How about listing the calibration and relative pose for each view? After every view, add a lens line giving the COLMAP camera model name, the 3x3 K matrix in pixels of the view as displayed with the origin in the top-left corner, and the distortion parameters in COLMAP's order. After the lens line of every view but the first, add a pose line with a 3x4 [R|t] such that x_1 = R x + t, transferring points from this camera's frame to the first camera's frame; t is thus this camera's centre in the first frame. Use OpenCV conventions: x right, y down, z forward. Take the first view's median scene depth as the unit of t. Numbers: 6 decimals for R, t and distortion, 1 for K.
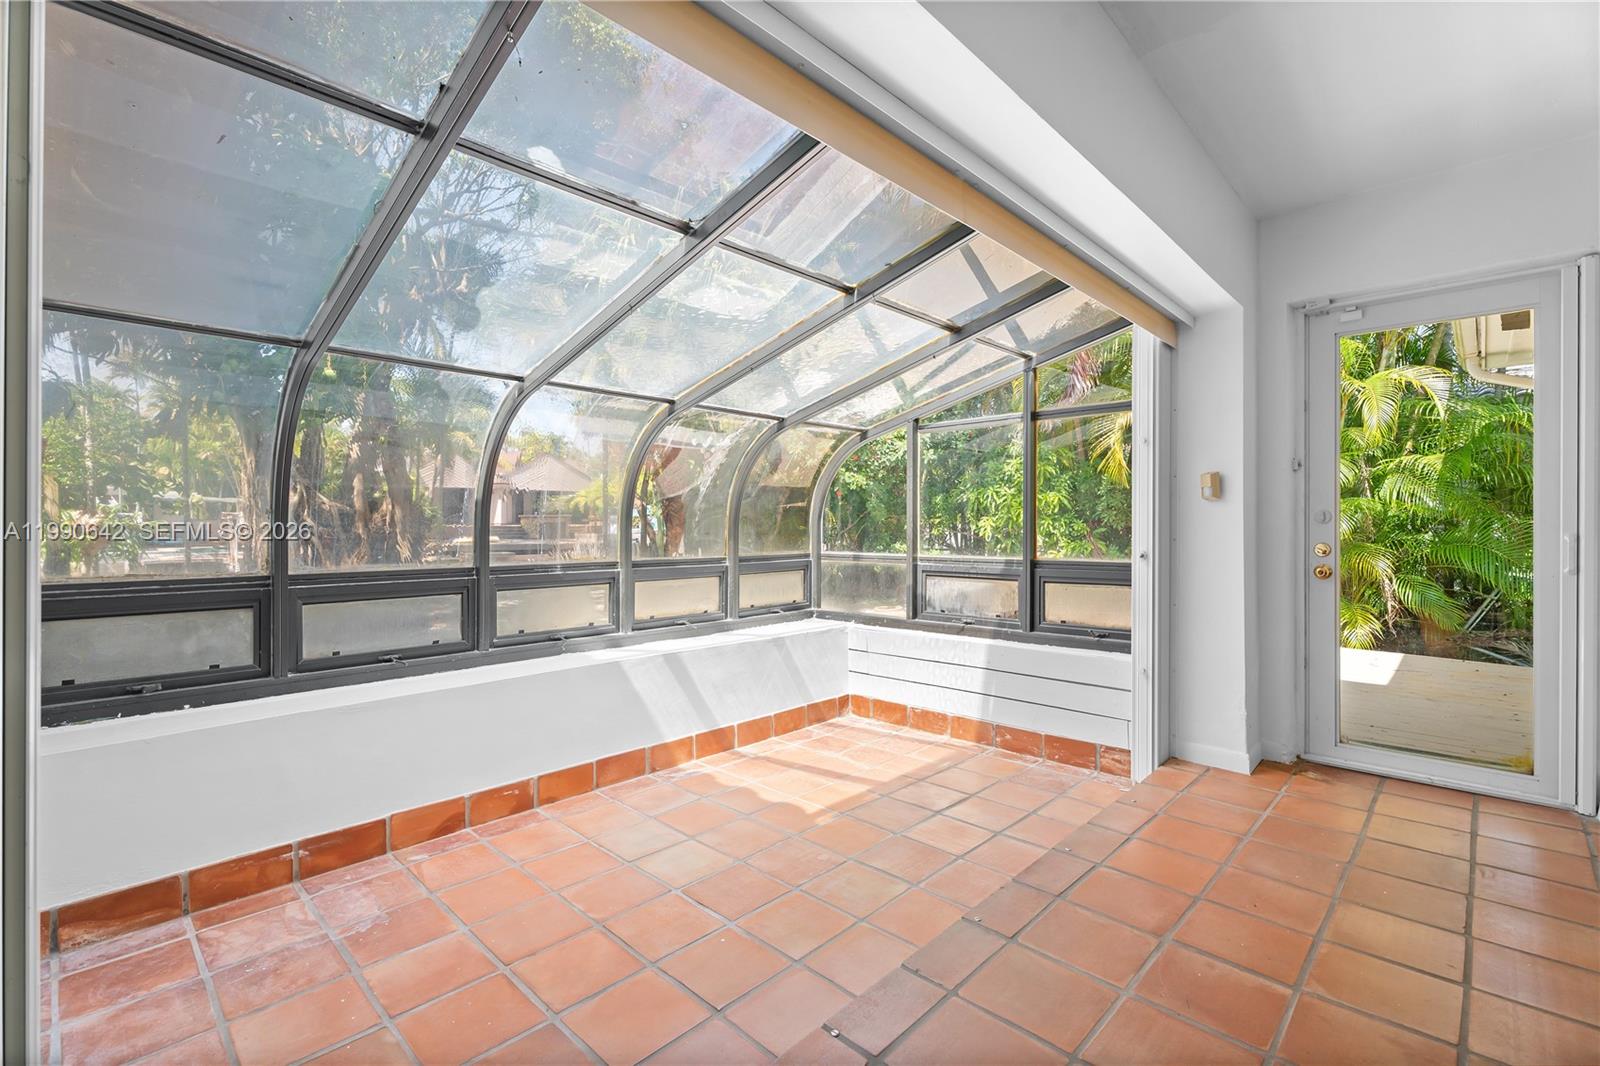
lens RADIAL K [[722.0, 0, 806.5], [0, 722.0, 525.5], [0, 0, 1]] dist [0.003340, 0.000612]
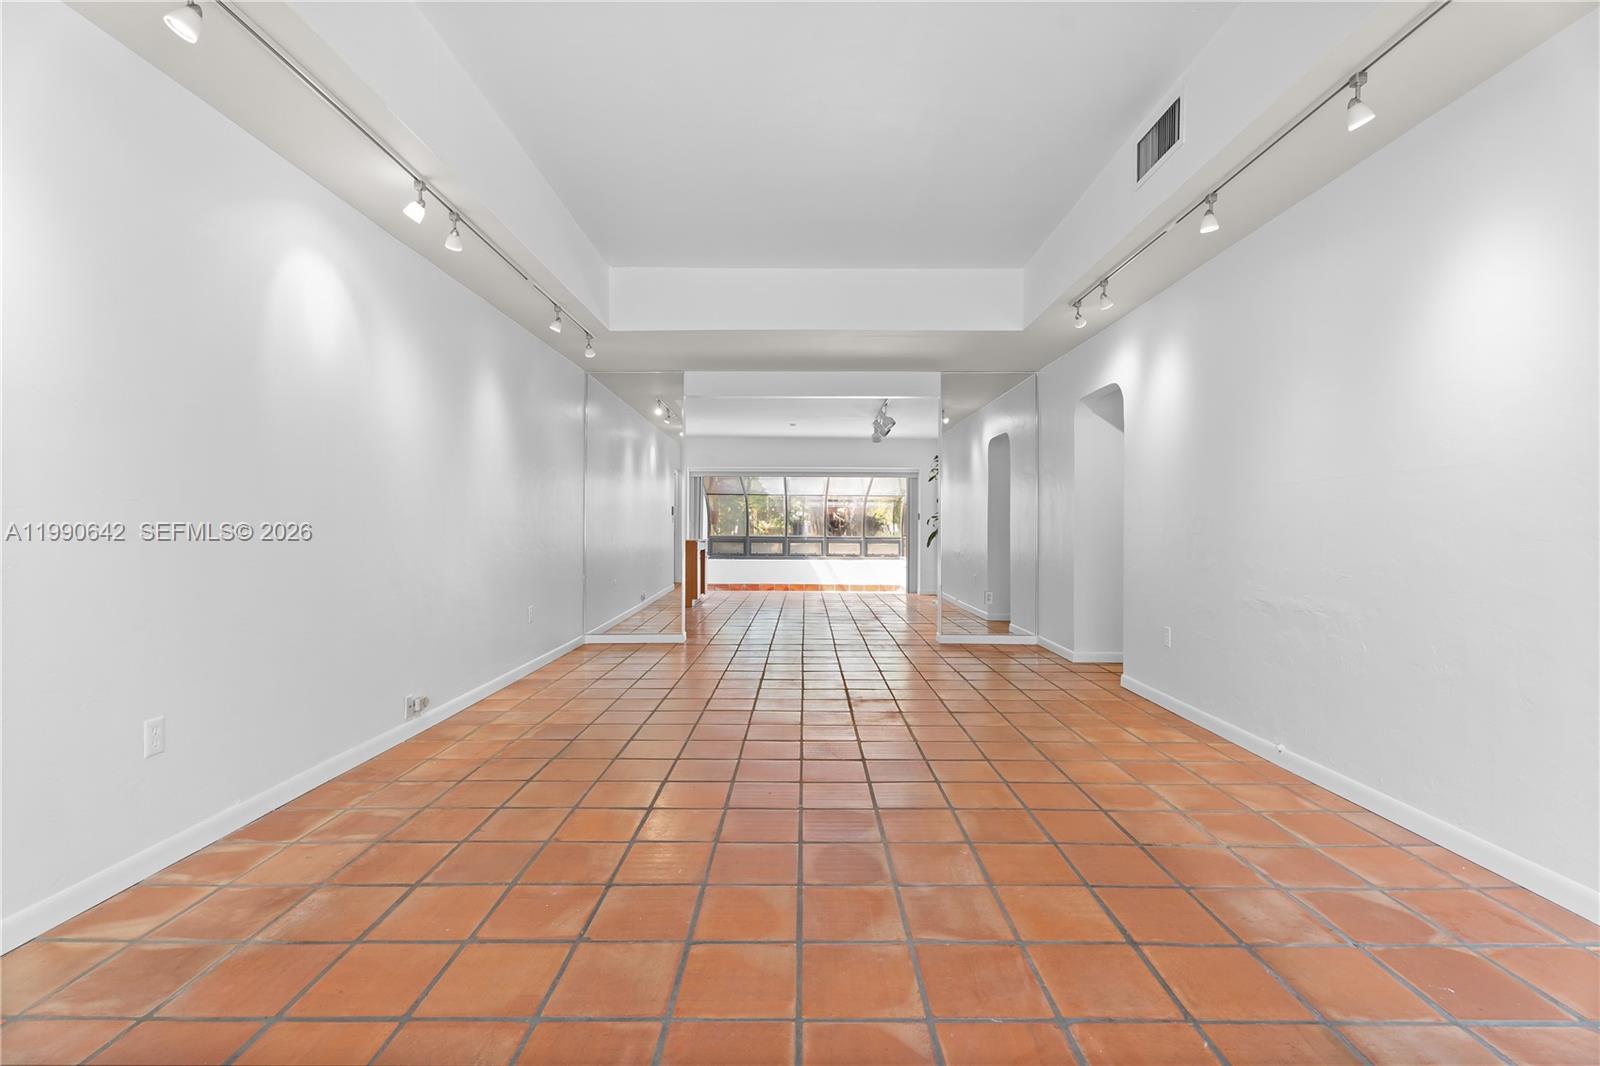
lens RADIAL K [[722.0, 0, 796.4], [0, 722.0, 532.7], [0, 0, 1]] dist [0.003340, 0.000612]
pose [[0.672838, 0.005664, -0.739768, 2.422823], [-0.003973, 0.999984, 0.004043, 0.014049], [0.739779, 0.000219, 0.672850, -1.613871]]
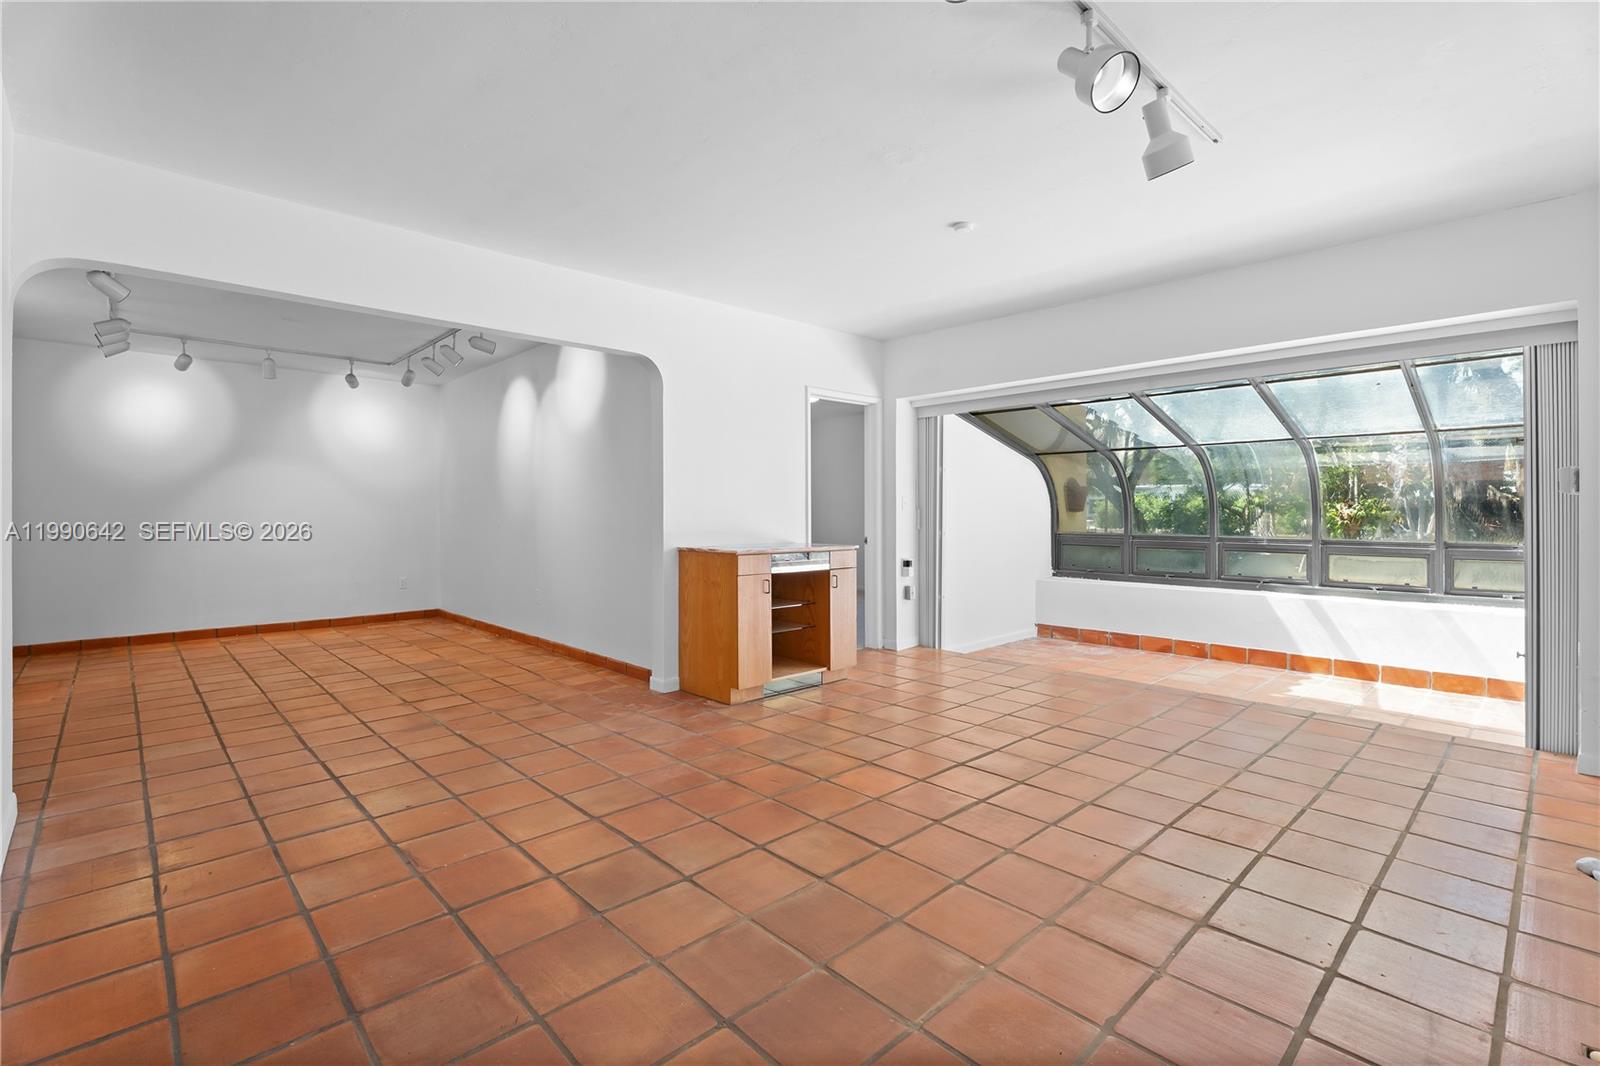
lens RADIAL K [[722.0, 0, 807.3], [0, 722.0, 517.3], [0, 0, 1]] dist [0.003340, 0.000612]
pose [[-0.079216, 0.004278, -0.996848, 1.387696], [0.000838, 0.999991, 0.004225, -0.004811], [0.996857, -0.000500, -0.079219, 0.051584]]
